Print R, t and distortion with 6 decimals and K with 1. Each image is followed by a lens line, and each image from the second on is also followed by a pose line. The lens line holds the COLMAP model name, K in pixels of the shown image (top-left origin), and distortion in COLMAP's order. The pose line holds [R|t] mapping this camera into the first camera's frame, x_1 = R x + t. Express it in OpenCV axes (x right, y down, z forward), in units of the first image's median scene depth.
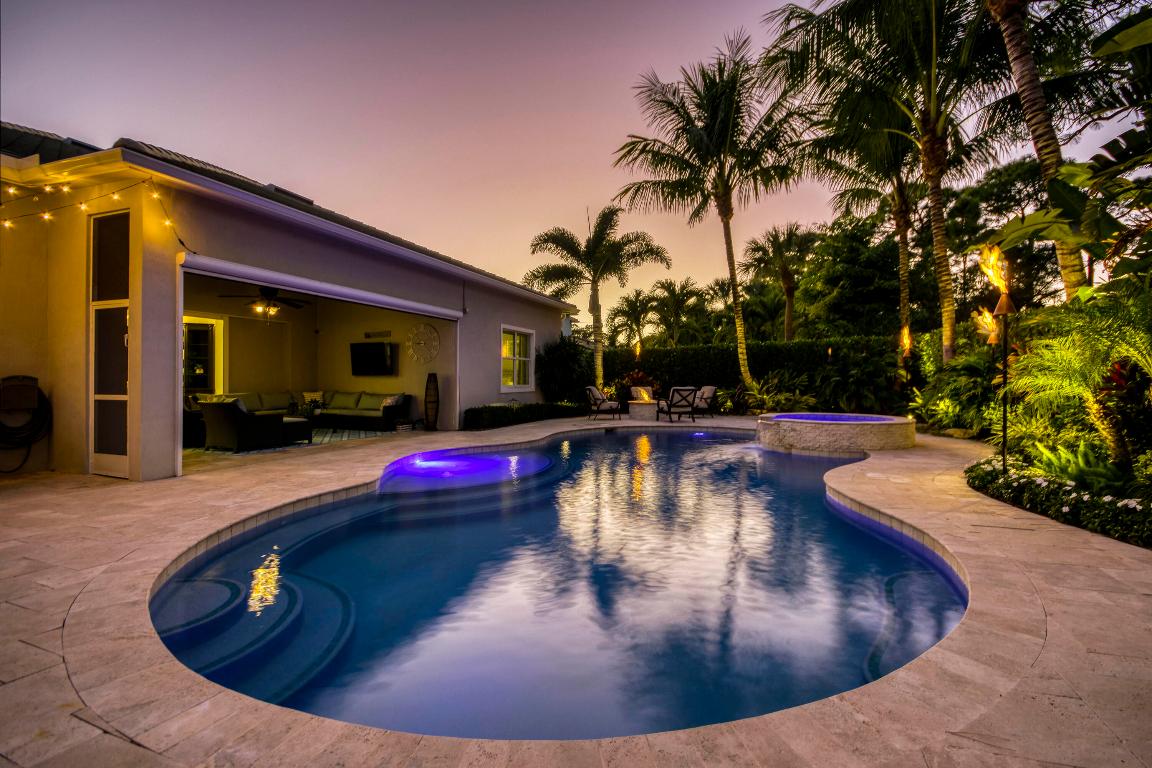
lens RADIAL K [[523.2, 0, 586.8], [0, 523.2, 379.4], [0, 0, 1]] dist [-0.002600, -0.000708]
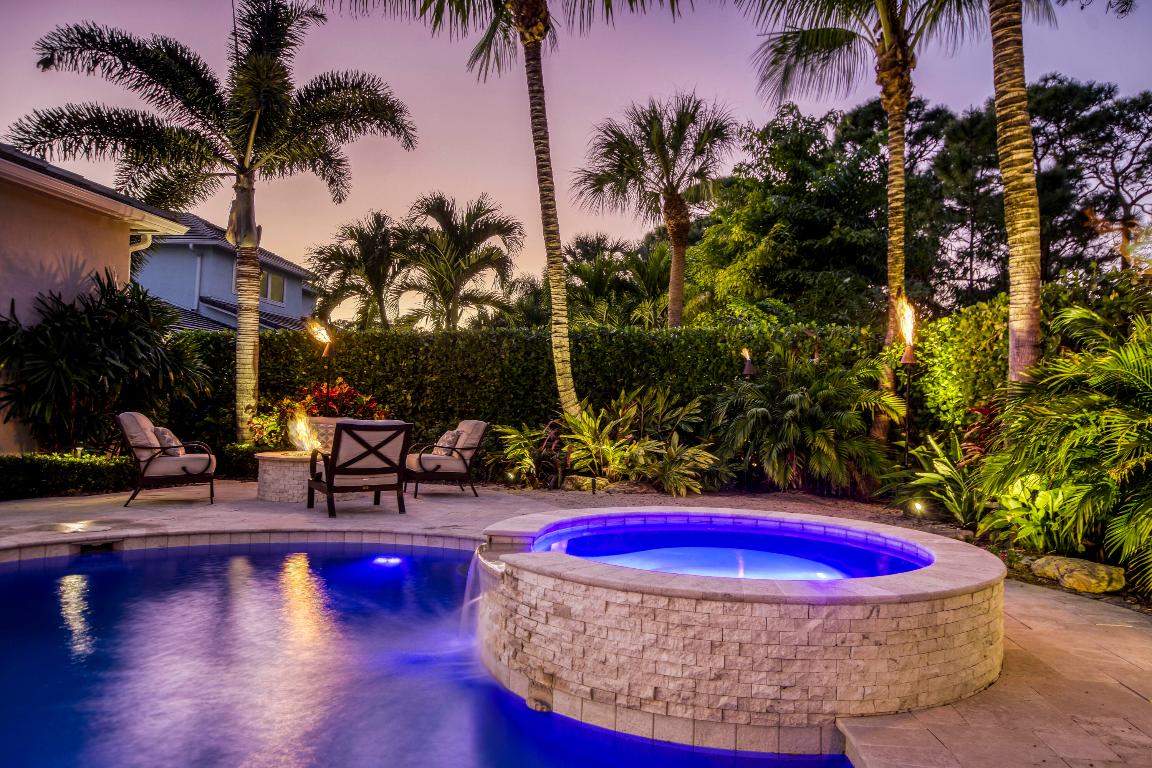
lens RADIAL K [[806.6, 0, 576.0], [0, 806.6, 384.0], [0, 0, 1]] dist [0.002833, 0.004717]
pose [[0.977575, 0.035014, 0.207659, 0.169953], [-0.028996, 0.999069, -0.031955, 0.002636], [-0.208584, 0.025217, 0.977679, 0.336597]]
